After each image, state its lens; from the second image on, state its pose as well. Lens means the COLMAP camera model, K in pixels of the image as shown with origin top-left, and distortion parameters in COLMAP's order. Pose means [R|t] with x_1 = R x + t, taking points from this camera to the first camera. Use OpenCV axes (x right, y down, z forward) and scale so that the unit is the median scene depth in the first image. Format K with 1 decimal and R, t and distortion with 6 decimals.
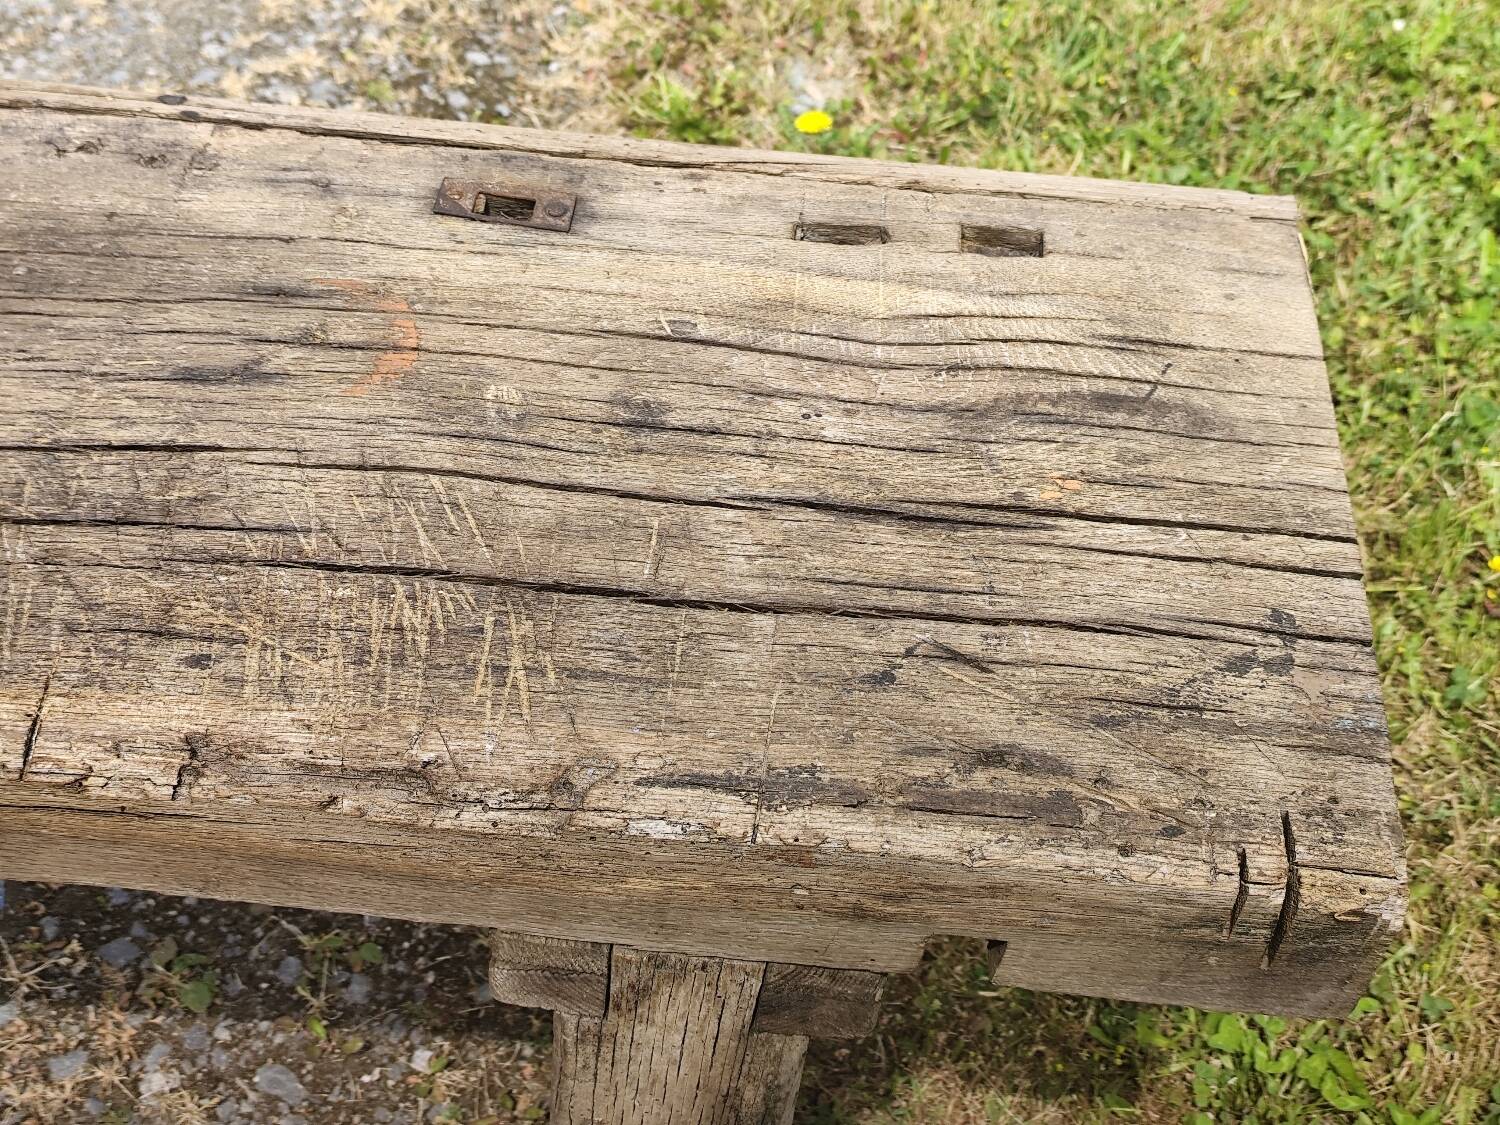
lens RADIAL K [[2067.6, 0, 749.1], [0, 2067.6, 569.8], [0, 0, 1]] dist [0.060848, 0.000000]
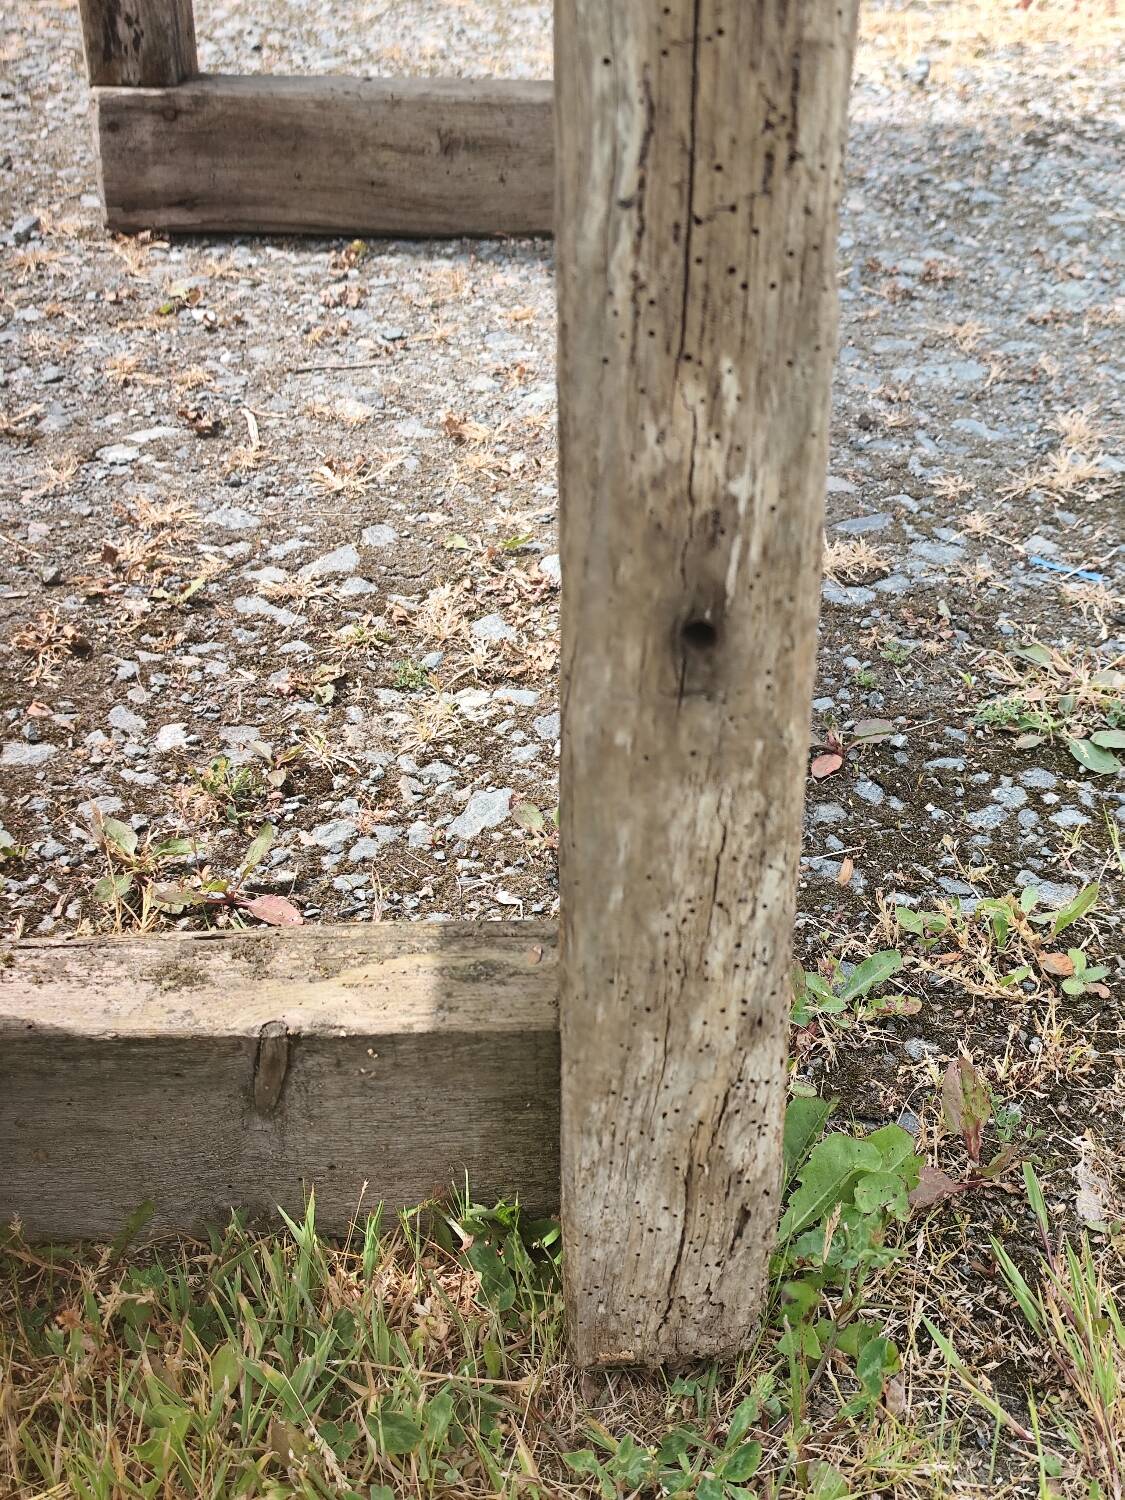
lens RADIAL K [[2067.6, 0, 561.9], [0, 2067.6, 754.7], [0, 0, 1]] dist [0.060848, 0.000000]
pose [[0.049024, 0.501090, -0.864005, 0.461364], [-0.731639, 0.606892, 0.310461, 0.049927], [0.679927, 0.616920, 0.396369, 1.207727]]
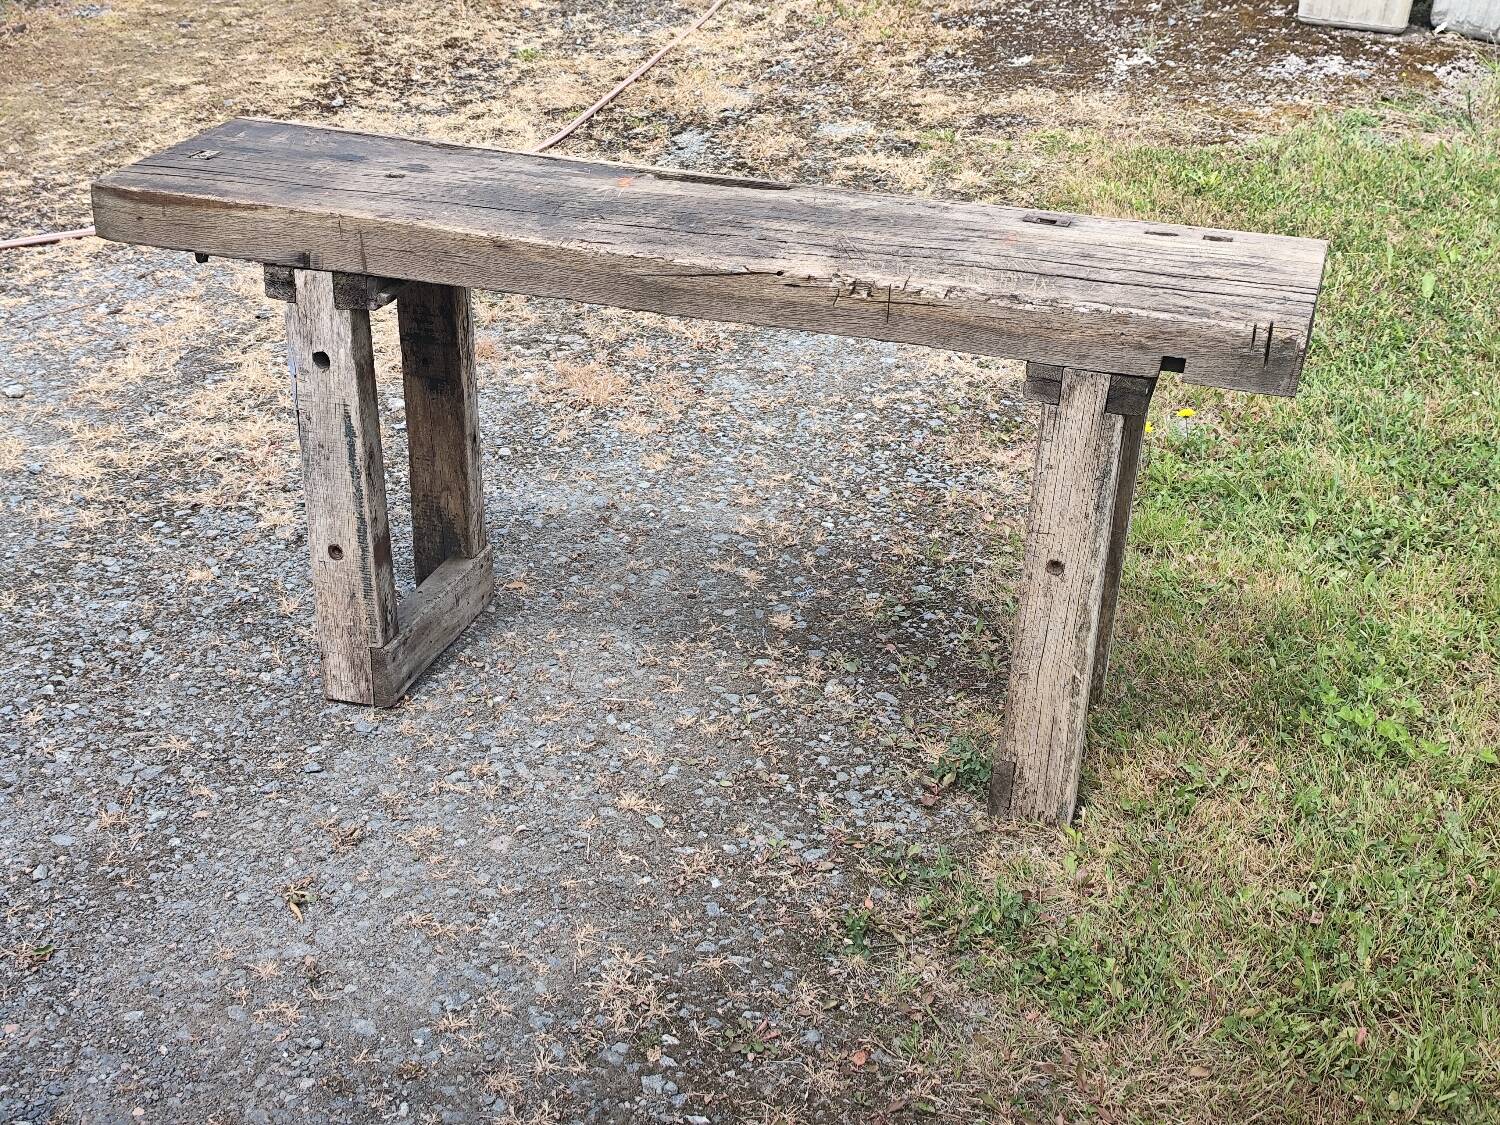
lens RADIAL K [[2067.6, 0, 737.7], [0, 2067.6, 524.3], [0, 0, 1]] dist [0.060848, 0.000000]
pose [[0.970826, 0.064121, -0.231054, 0.172451], [-0.149533, 0.915162, -0.374324, 1.436646], [0.187450, 0.397953, 0.898051, -1.625063]]
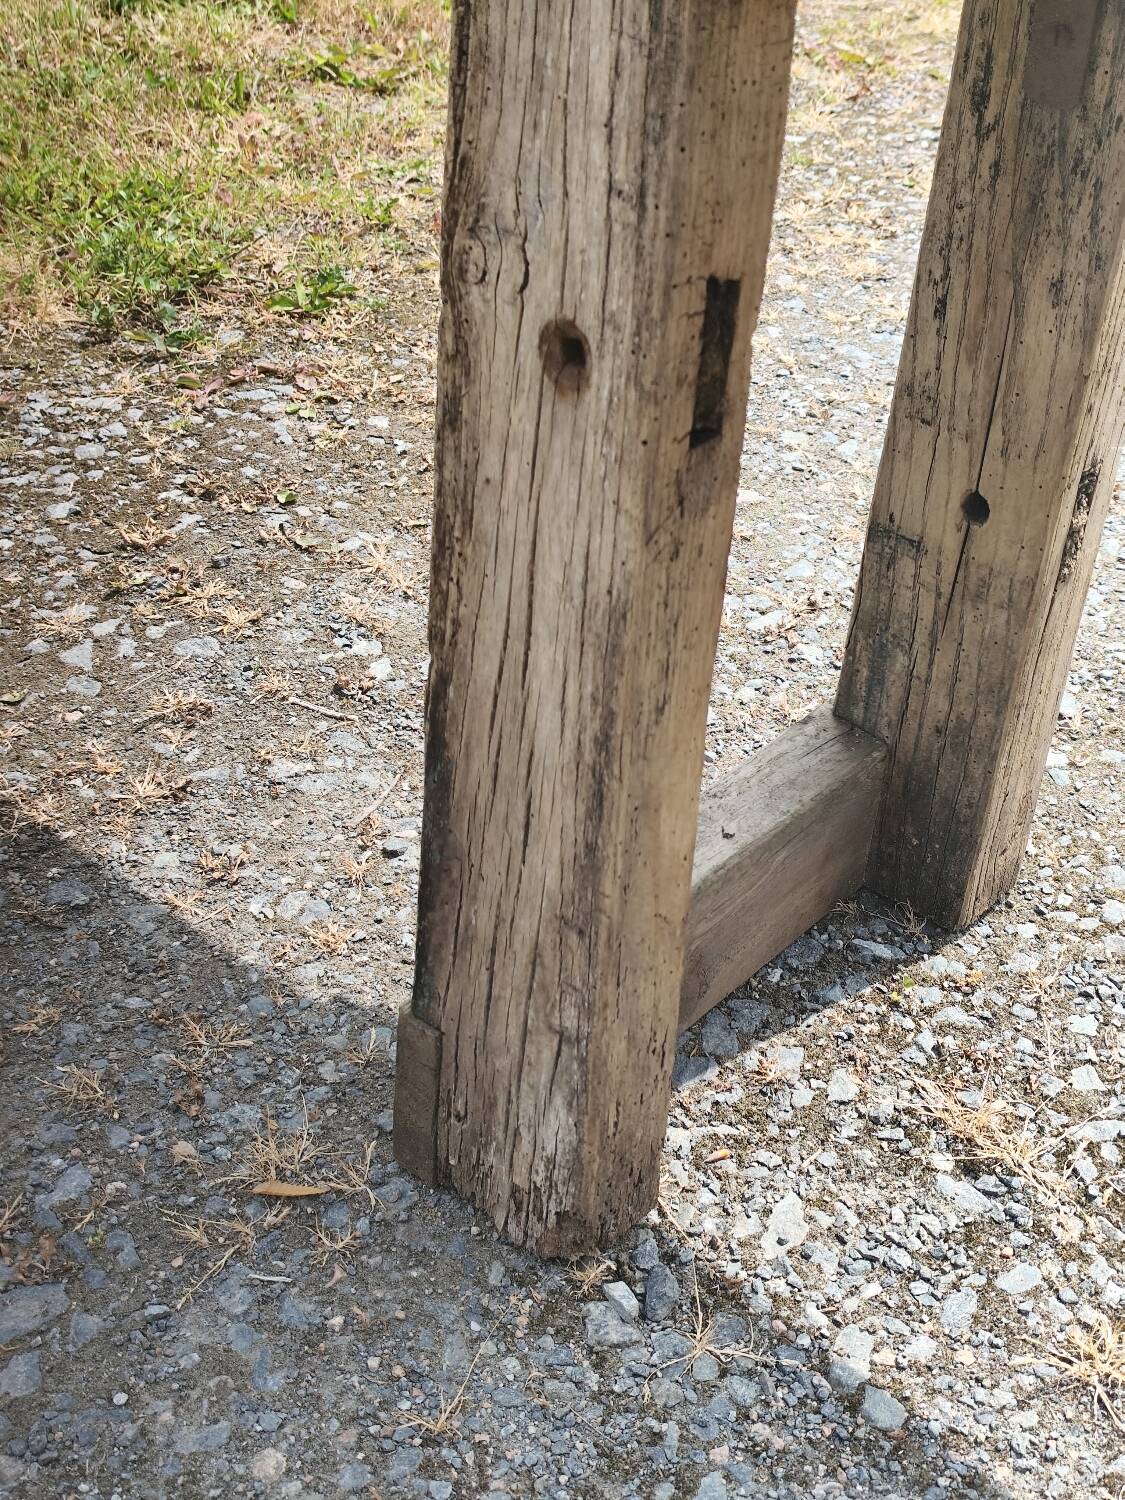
lens RADIAL K [[2067.6, 0, 559.2], [0, 2067.6, 710.2], [0, 0, 1]] dist [0.060848, 0.000000]
pose [[-0.785586, -0.418554, 0.455705, -1.529979], [0.383757, 0.248144, 0.889469, -0.708164], [-0.485371, 0.873635, -0.034315, 1.433796]]
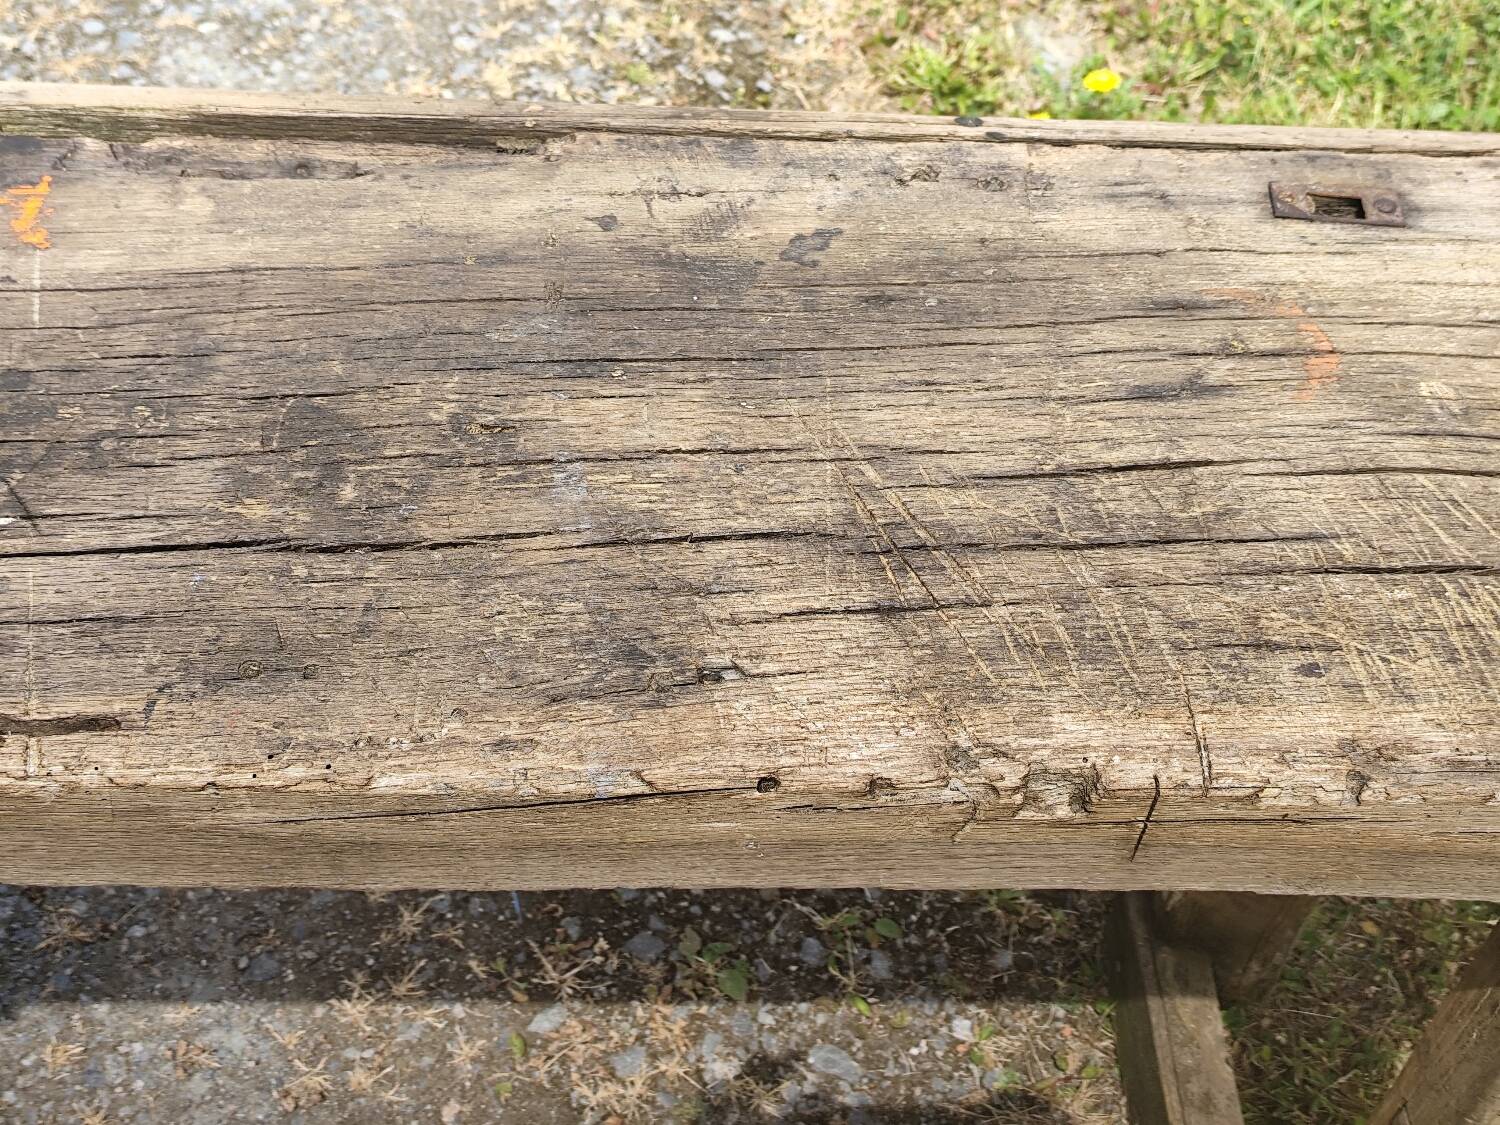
lens RADIAL K [[2067.6, 0, 759.9], [0, 2067.6, 540.2], [0, 0, 1]] dist [0.060848, 0.000000]
pose [[0.995209, -0.069938, 0.068325, -0.495614], [0.068825, 0.997457, 0.018514, -0.048724], [-0.069446, -0.013723, 0.997491, -0.019023]]
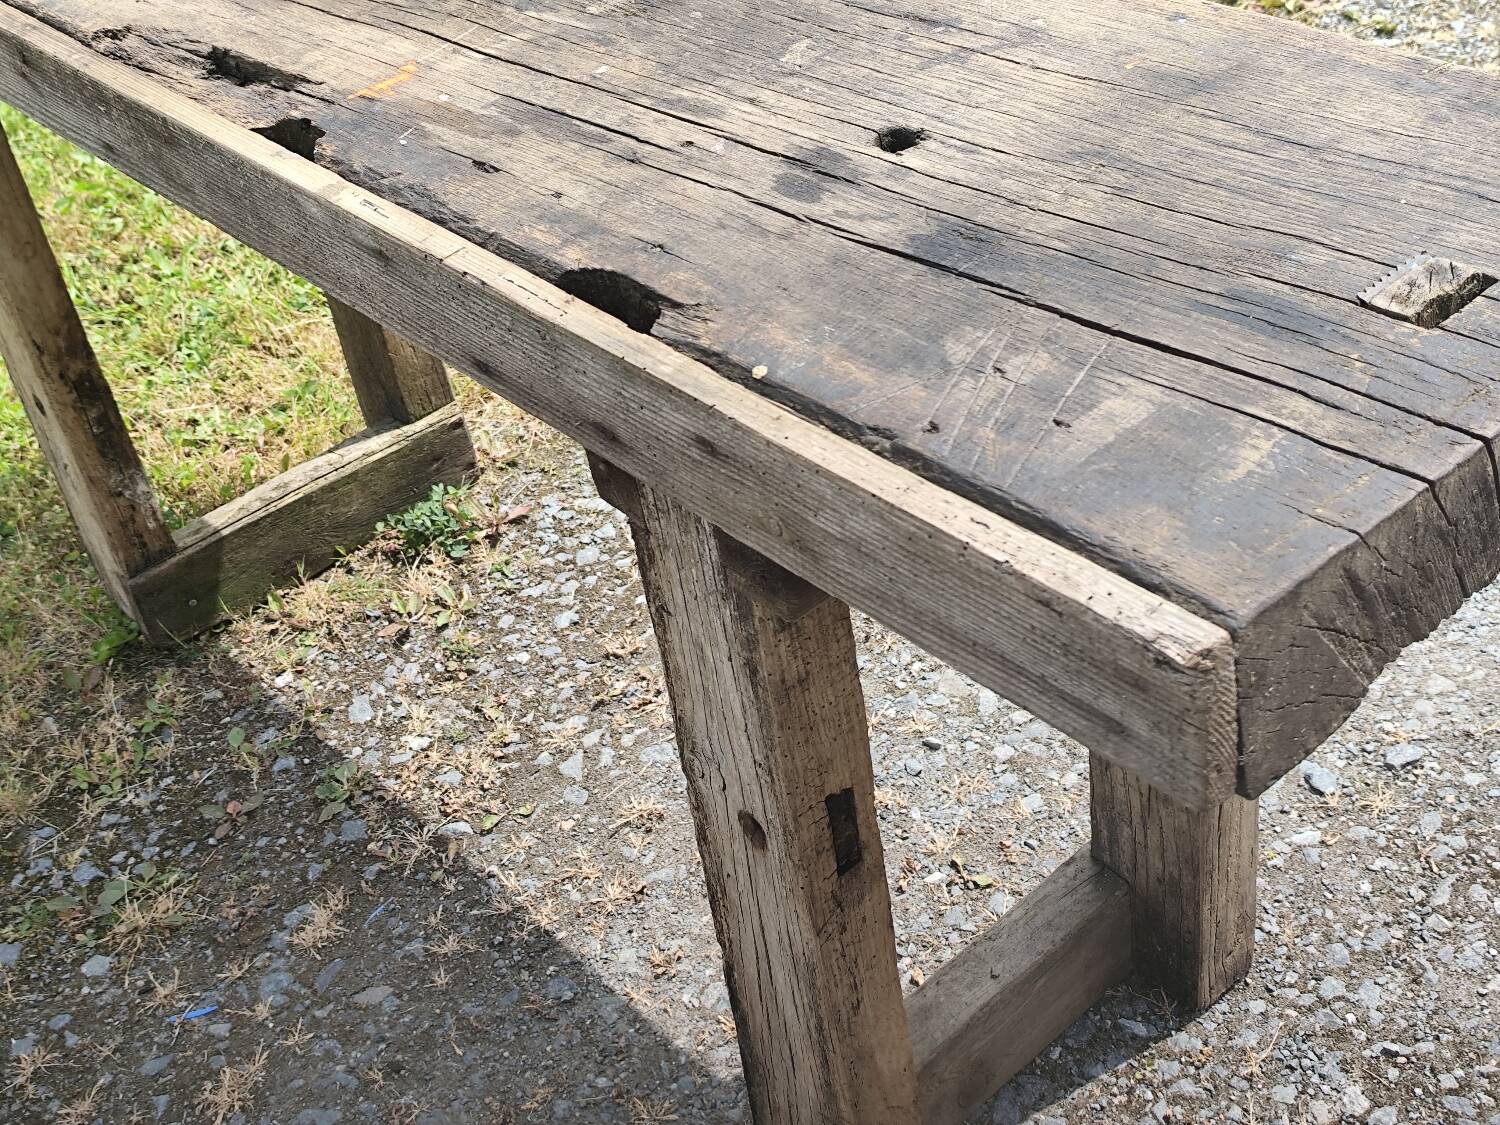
lens RADIAL K [[2067.6, 0, 728.9], [0, 2067.6, 555.5], [0, 0, 1]] dist [0.060848, 0.000000]
pose [[-0.692523, -0.415205, 0.589930, -1.768376], [0.595511, 0.132515, 0.792342, -1.052541], [-0.407159, 0.900025, 0.155489, 0.969411]]
